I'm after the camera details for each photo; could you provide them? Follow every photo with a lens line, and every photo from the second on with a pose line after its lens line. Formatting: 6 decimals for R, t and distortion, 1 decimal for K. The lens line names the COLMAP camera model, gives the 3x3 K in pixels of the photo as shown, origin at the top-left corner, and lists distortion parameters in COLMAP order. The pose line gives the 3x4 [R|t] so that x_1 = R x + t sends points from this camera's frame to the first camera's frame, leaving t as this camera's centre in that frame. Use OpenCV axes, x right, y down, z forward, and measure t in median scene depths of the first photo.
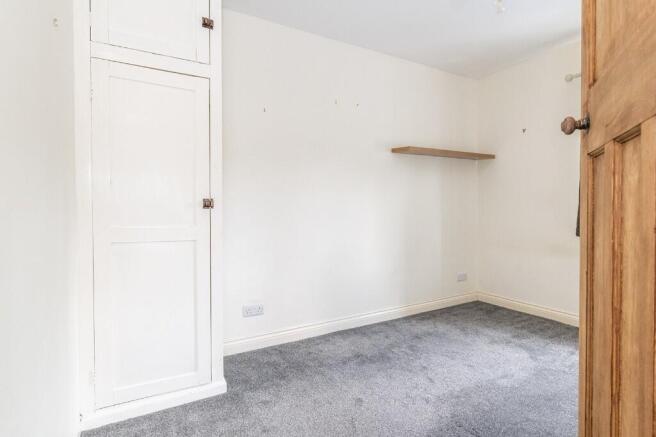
lens RADIAL K [[348.0, 0, 327.0], [0, 348.0, 218.1], [0, 0, 1]] dist [-0.000585, 0.000214]
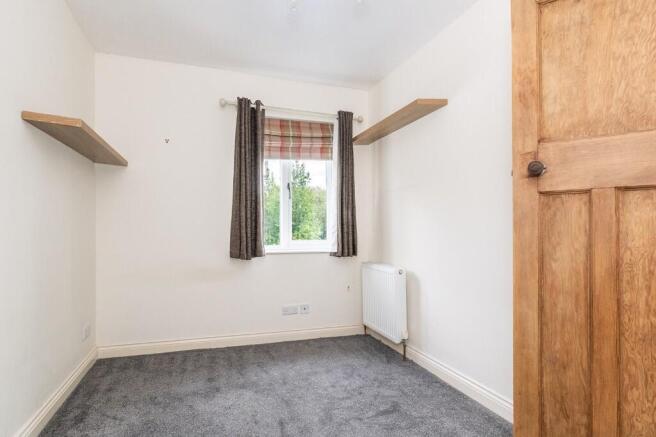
lens RADIAL K [[348.0, 0, 326.9], [0, 348.0, 218.5], [0, 0, 1]] dist [-0.000585, 0.000214]
pose [[0.183484, 0.038155, 0.982282, -0.243244], [0.018742, 0.998929, -0.042303, -0.017940], [-0.982844, 0.026172, 0.182572, 0.487982]]
